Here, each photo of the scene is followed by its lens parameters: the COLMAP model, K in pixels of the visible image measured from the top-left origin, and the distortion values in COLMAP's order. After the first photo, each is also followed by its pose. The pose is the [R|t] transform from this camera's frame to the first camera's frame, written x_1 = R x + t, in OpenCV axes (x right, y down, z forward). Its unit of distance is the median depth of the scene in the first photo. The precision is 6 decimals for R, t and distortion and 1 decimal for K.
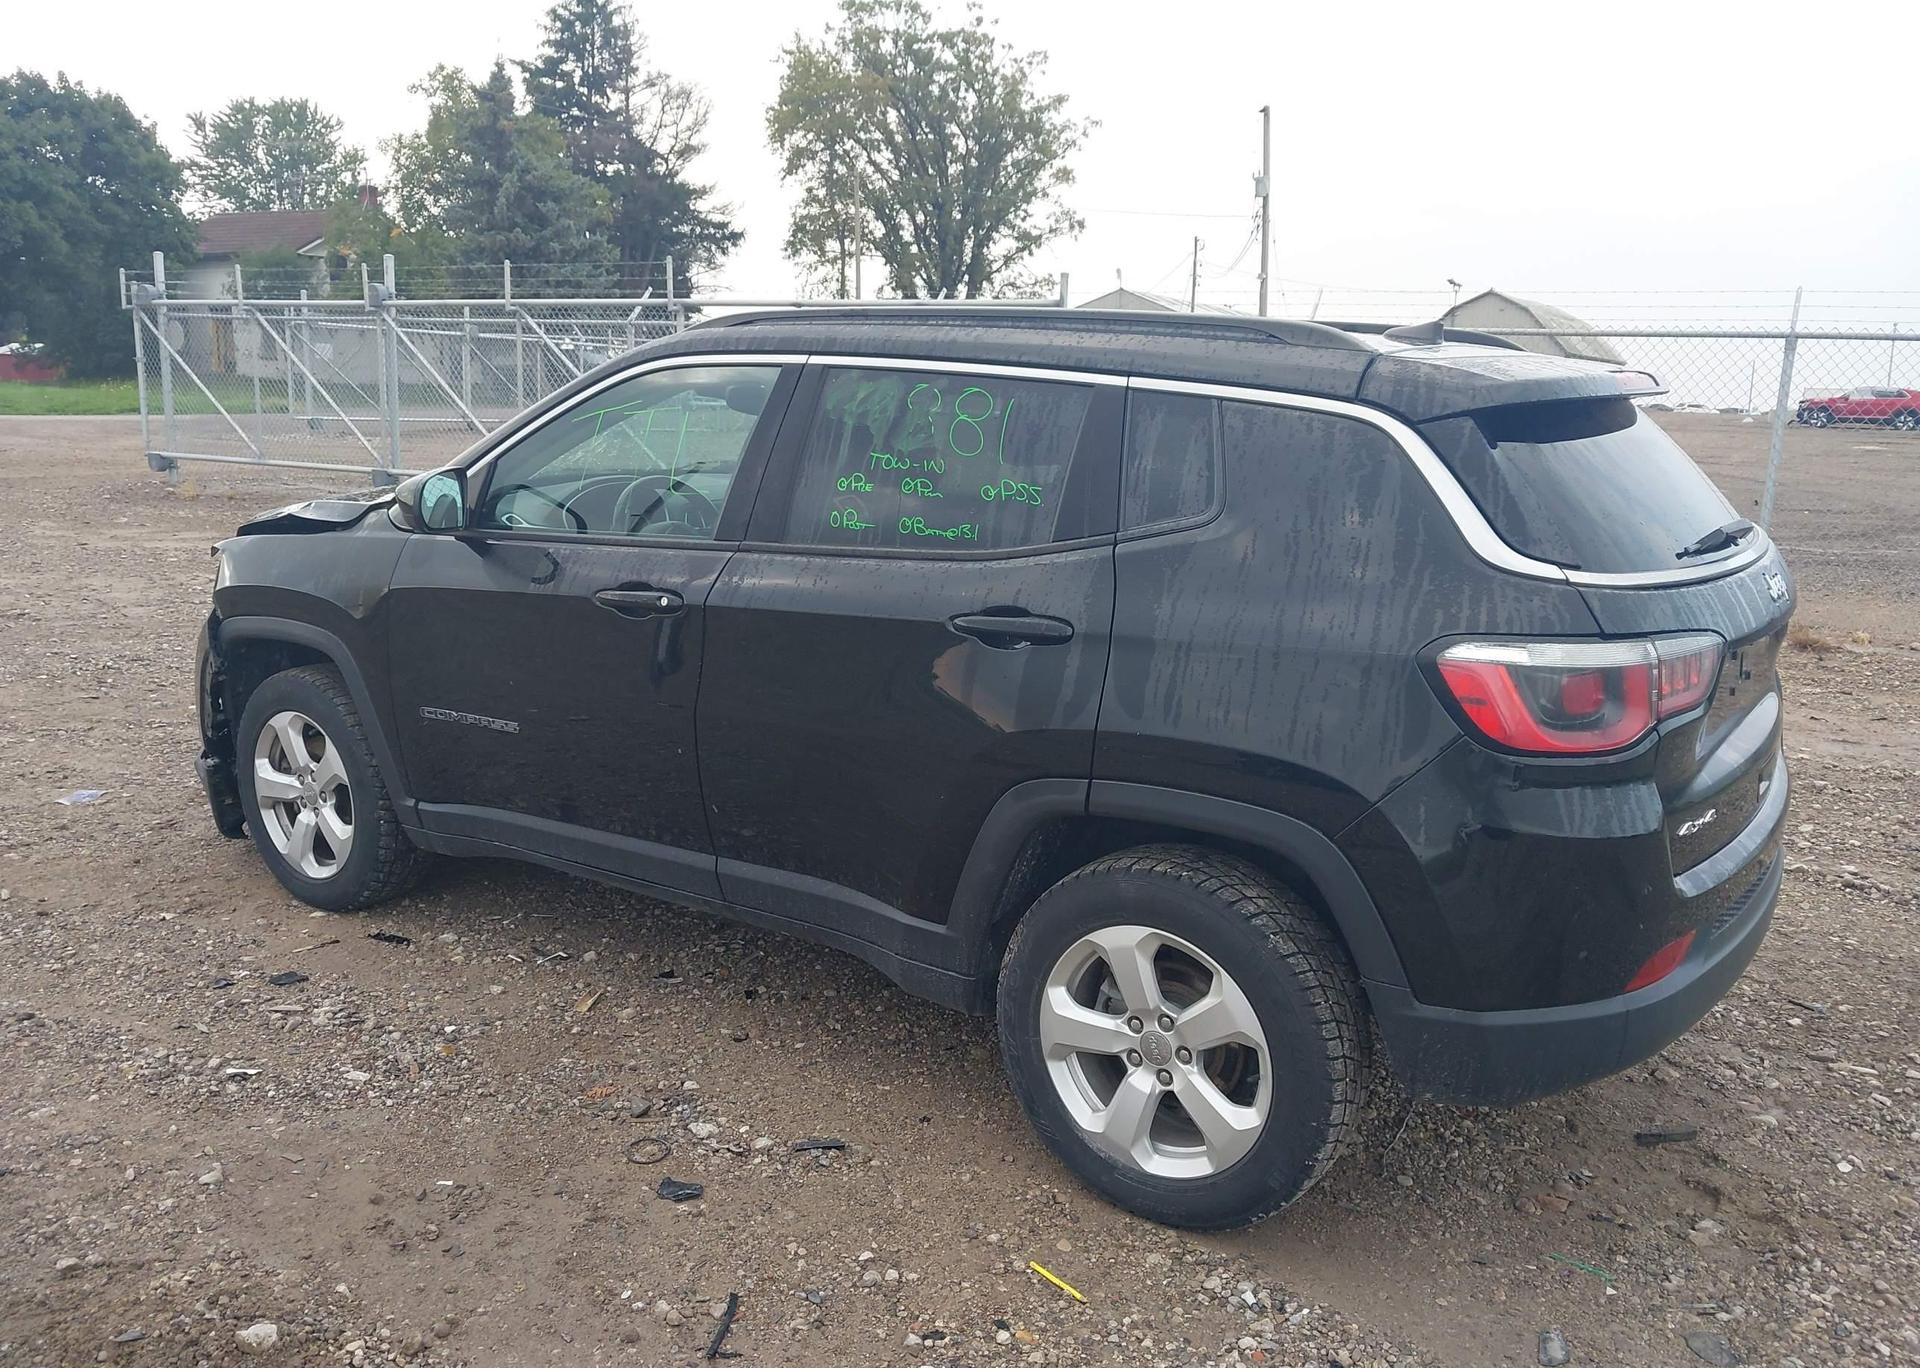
lens RADIAL K [[1557.3, 0, 960.5], [0, 1557.3, 697.5], [0, 0, 1]] dist [0.012144, -0.013392]
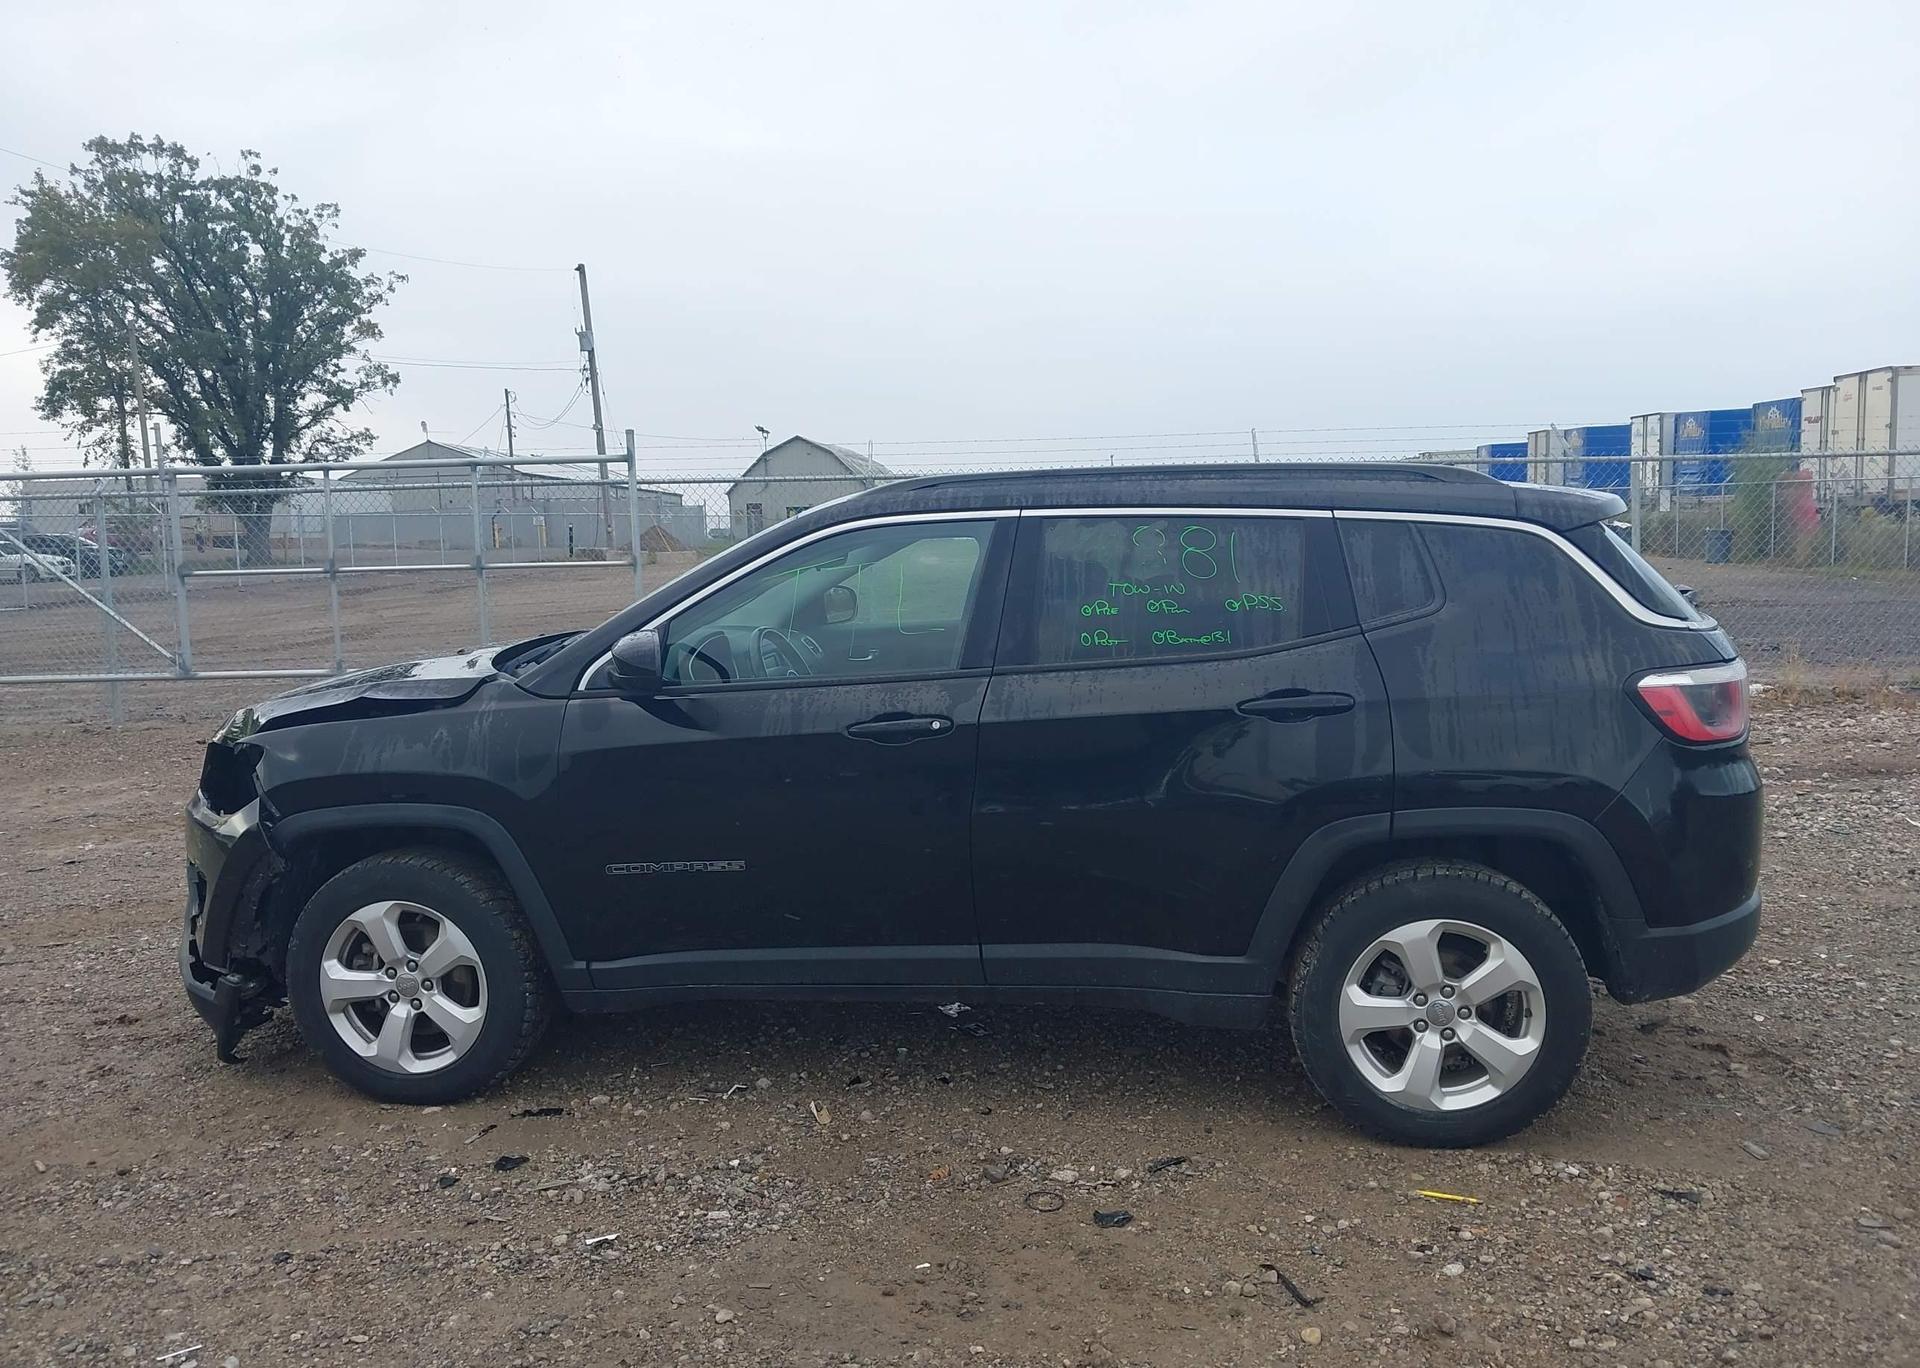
lens RADIAL K [[1557.3, 0, 977.9], [0, 1557.3, 688.2], [0, 0, 1]] dist [0.012144, -0.013392]
pose [[0.895063, -0.096345, 0.435408, -0.545516], [0.137623, 0.988402, -0.064200, -0.009345], [-0.424173, 0.117385, 0.897941, -0.032033]]
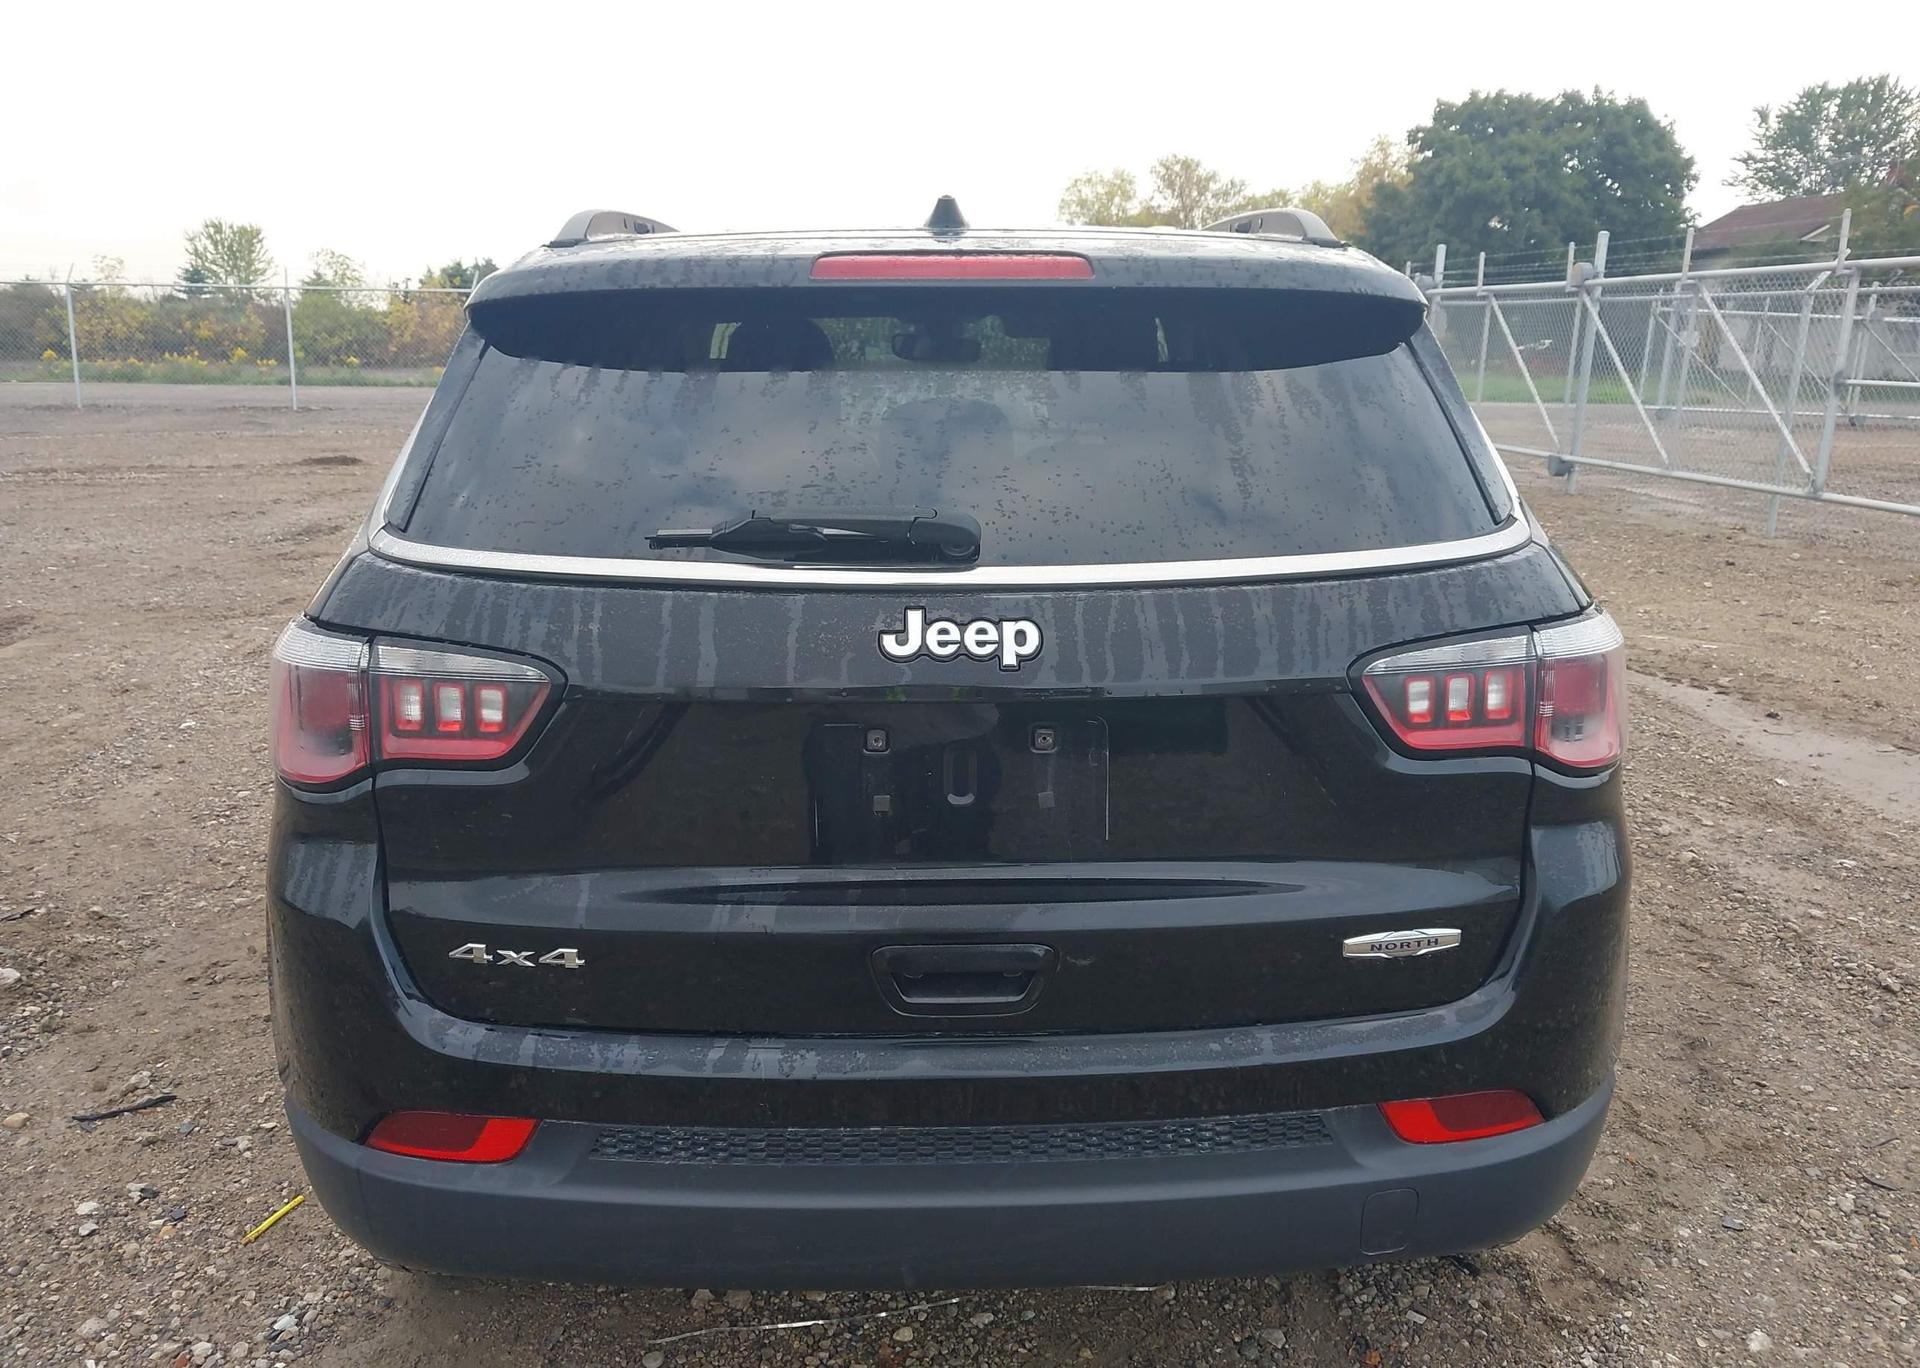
lens RADIAL K [[1557.3, 0, 967.9], [0, 1557.3, 666.6], [0, 0, 1]] dist [0.012144, -0.013392]
pose [[0.610011, 0.147509, -0.778542, 0.682291], [-0.160288, 0.985179, 0.061070, -0.066359], [0.776011, 0.087538, 0.624615, 0.469544]]
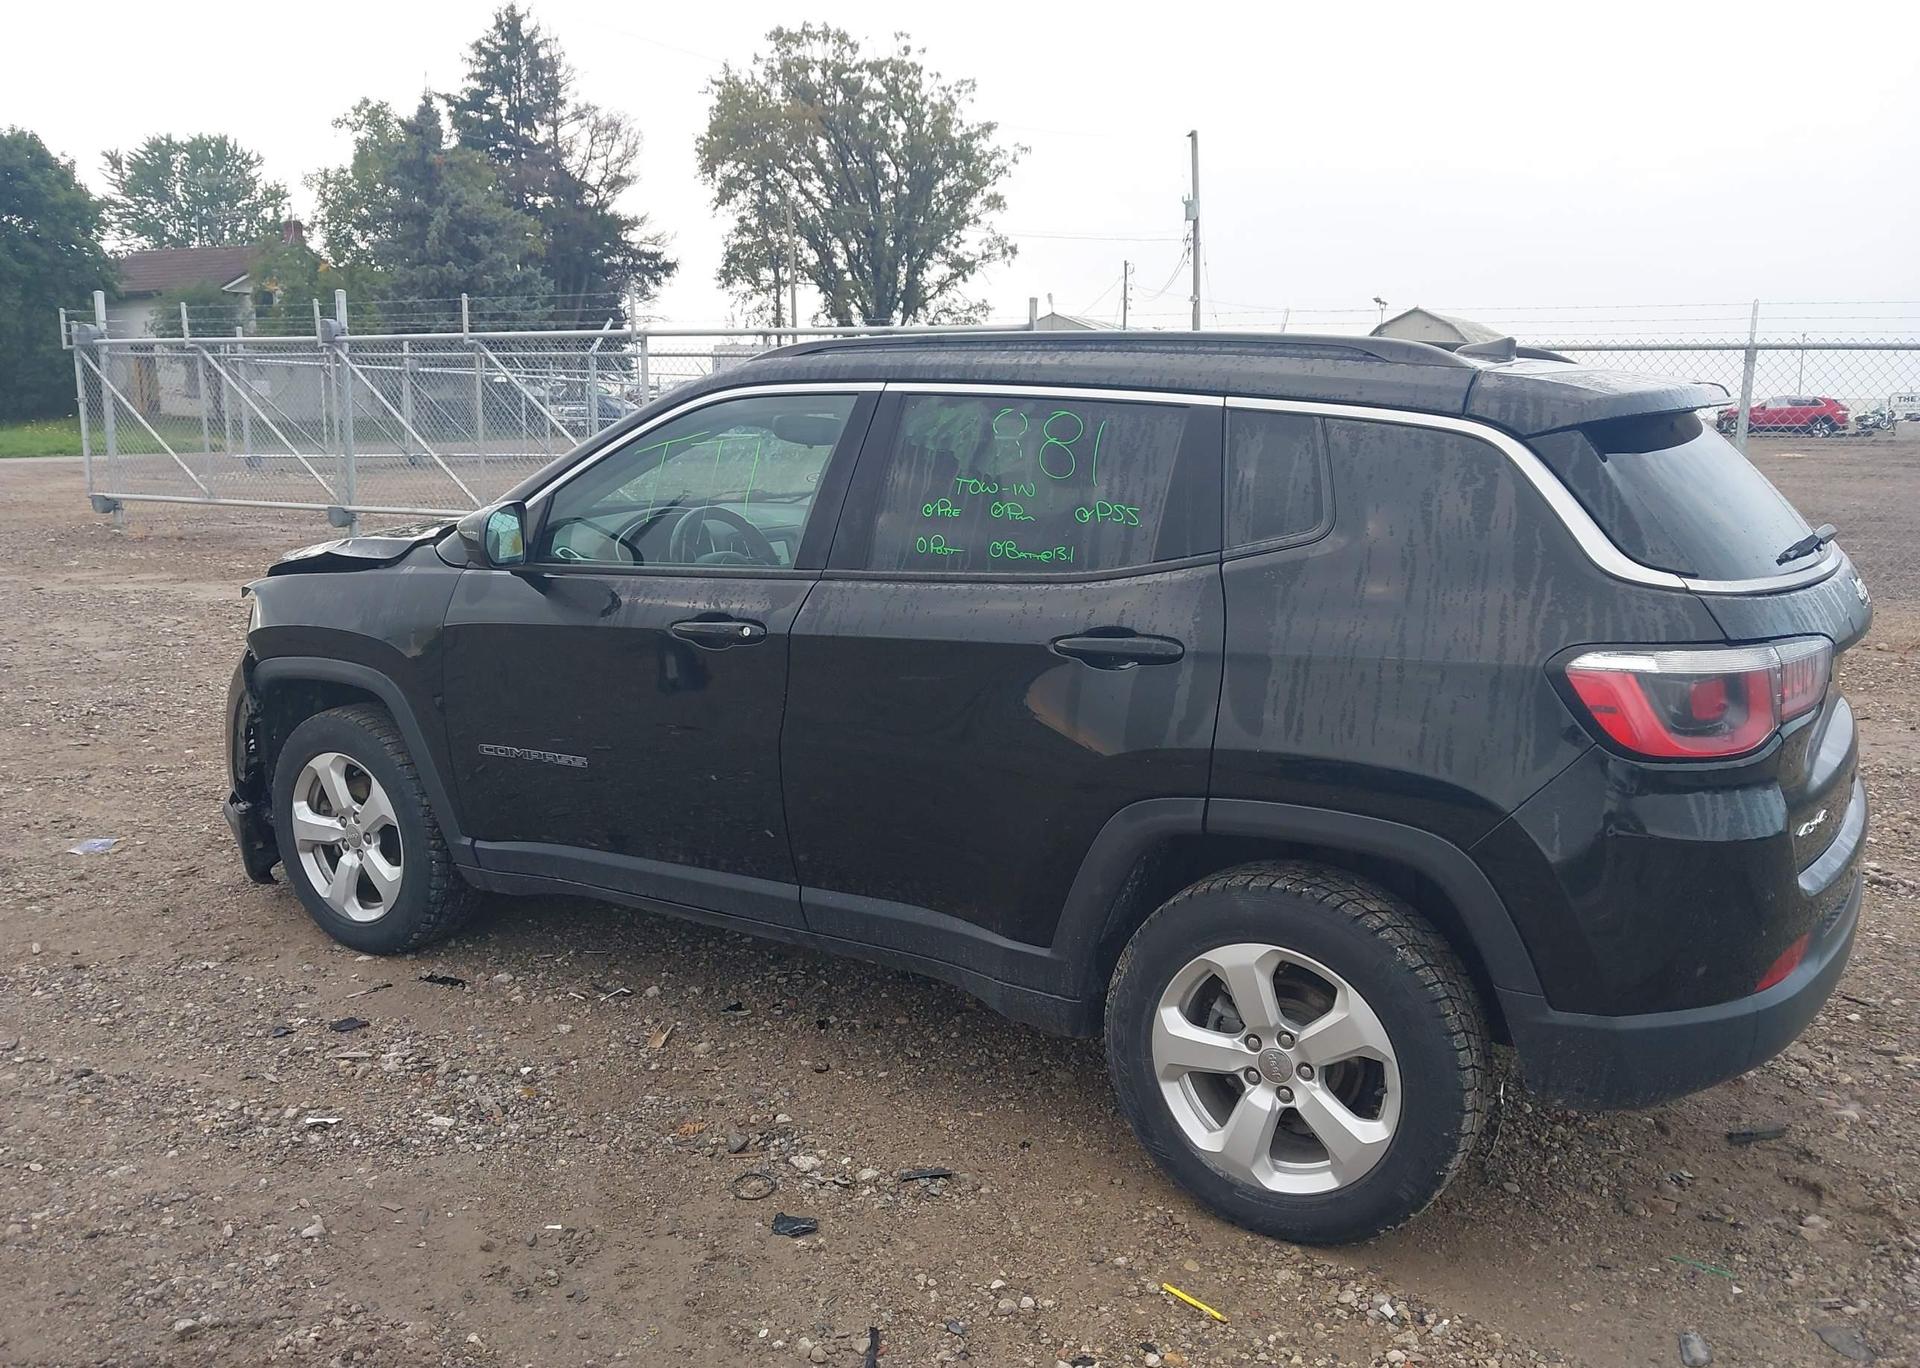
lens RADIAL K [[1557.3, 0, 956.2], [0, 1557.3, 694.3], [0, 0, 1]] dist [0.012144, -0.013392]
pose [[0.998931, -0.025648, 0.038457, -0.079254], [0.026318, 0.999509, -0.017031, -0.000709], [-0.038001, 0.018025, 0.999115, 0.001597]]
